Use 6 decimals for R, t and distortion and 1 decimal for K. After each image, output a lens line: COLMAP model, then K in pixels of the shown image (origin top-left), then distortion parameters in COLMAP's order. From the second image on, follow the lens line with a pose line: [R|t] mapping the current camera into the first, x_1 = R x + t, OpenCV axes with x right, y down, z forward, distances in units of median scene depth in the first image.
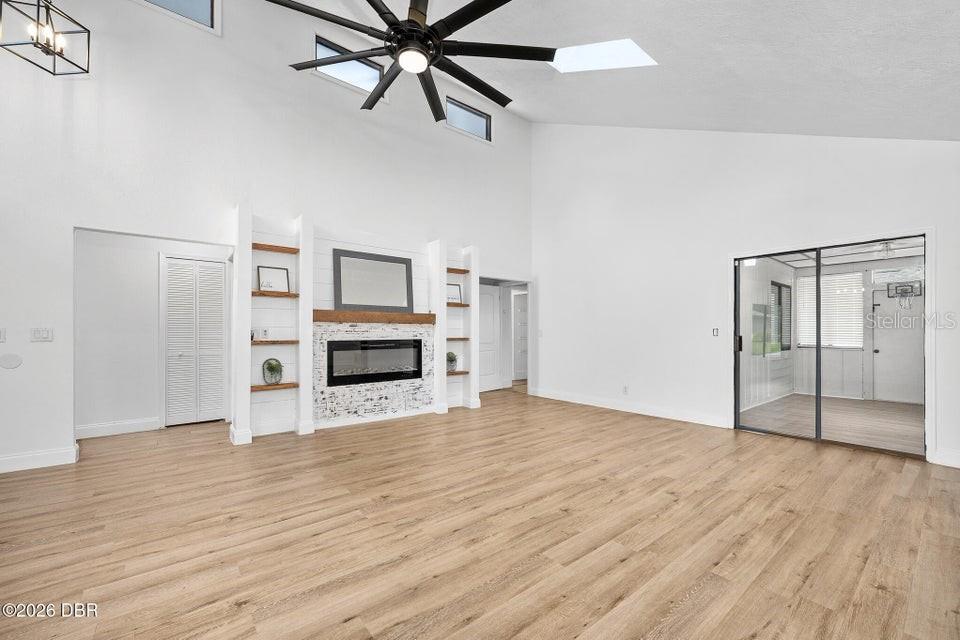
lens RADIAL K [[379.5, 0, 478.7], [0, 379.5, 331.0], [0, 0, 1]] dist [-0.001850, 0.000066]
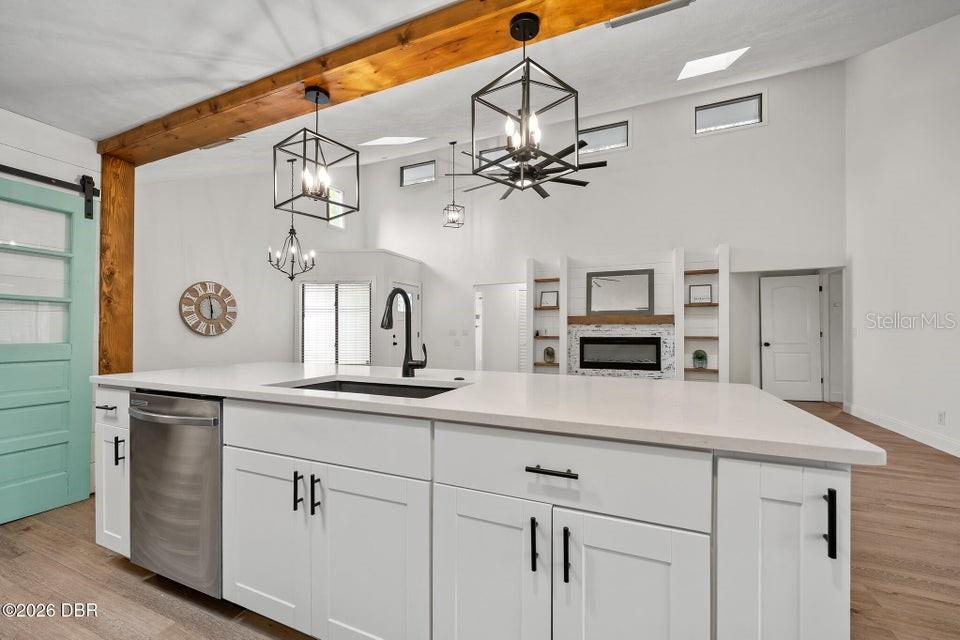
lens RADIAL K [[379.5, 0, 478.7], [0, 379.5, 331.0], [0, 0, 1]] dist [-0.001850, 0.000066]
pose [[0.472229, -0.002185, -0.881473, 0.687934], [0.002984, 0.999995, -0.000881, 0.002240], [0.881471, -0.002214, 0.472234, -0.038706]]
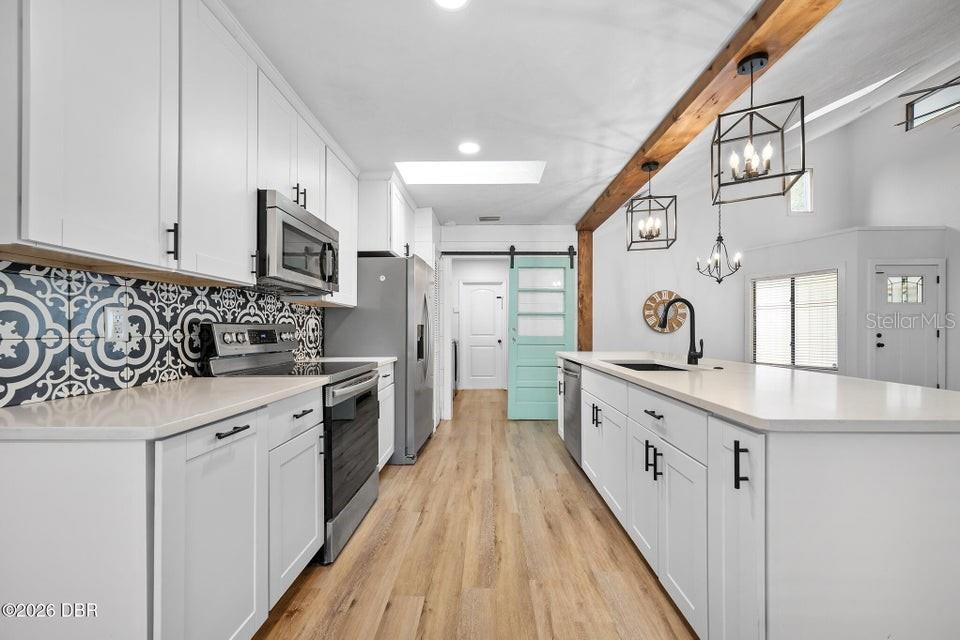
lens RADIAL K [[383.7, 0, 483.8], [0, 383.7, 329.3], [0, 0, 1]] dist [0.001494, 0.000258]
pose [[-0.629227, -0.001658, -0.777220, 0.880991], [0.003585, 0.999981, -0.005036, 0.003699], [0.777213, -0.005955, -0.629209, 0.182468]]
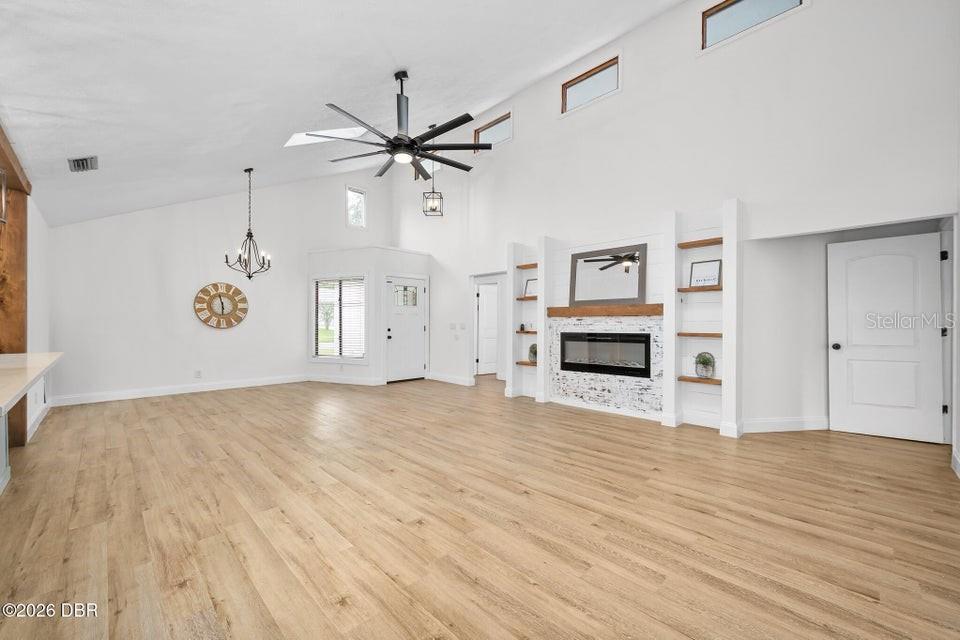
lens RADIAL K [[379.2, 0, 483.5], [0, 379.2, 324.4], [0, 0, 1]] dist [-0.002326, -0.000152]
pose [[0.117544, -0.001598, -0.993066, 0.755858], [0.001055, 0.999998, -0.001484, 0.001945], [0.993067, -0.000873, 0.117545, 0.588439]]
